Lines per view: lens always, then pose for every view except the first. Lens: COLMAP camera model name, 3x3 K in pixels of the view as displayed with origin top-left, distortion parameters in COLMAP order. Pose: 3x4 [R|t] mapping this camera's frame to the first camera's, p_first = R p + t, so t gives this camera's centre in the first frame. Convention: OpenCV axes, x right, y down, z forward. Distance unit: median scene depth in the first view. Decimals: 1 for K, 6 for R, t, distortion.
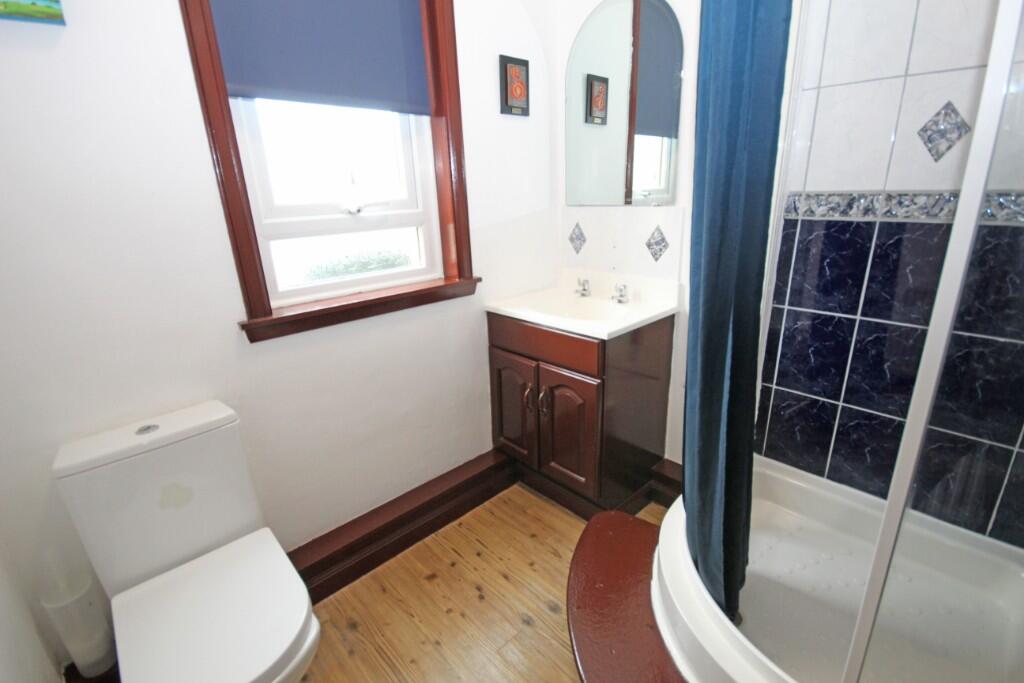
lens RADIAL K [[470.7, 0, 513.2], [0, 470.7, 338.6], [0, 0, 1]] dist [0.001997, -0.008219]
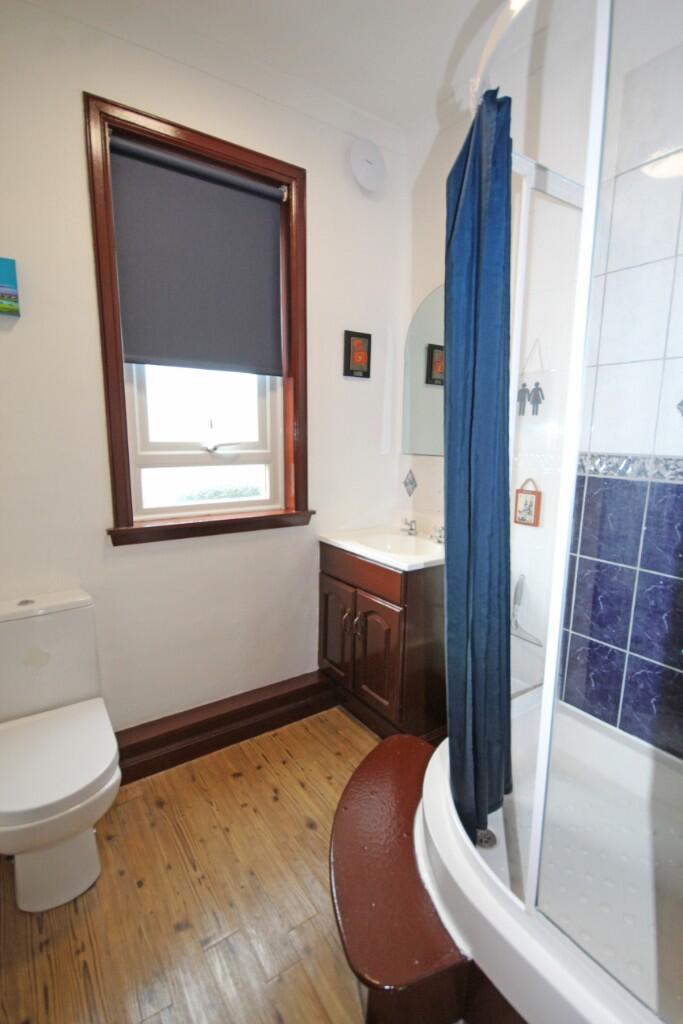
lens RADIAL K [[487.6, 0, 340.4], [0, 487.6, 514.6], [0, 0, 1]] dist [-0.002123, -0.000220]
pose [[0.985878, 0.070857, -0.151734, 0.198268], [-0.091872, 0.986398, -0.136306, 0.040851], [0.140011, 0.148321, 0.978978, -0.174252]]
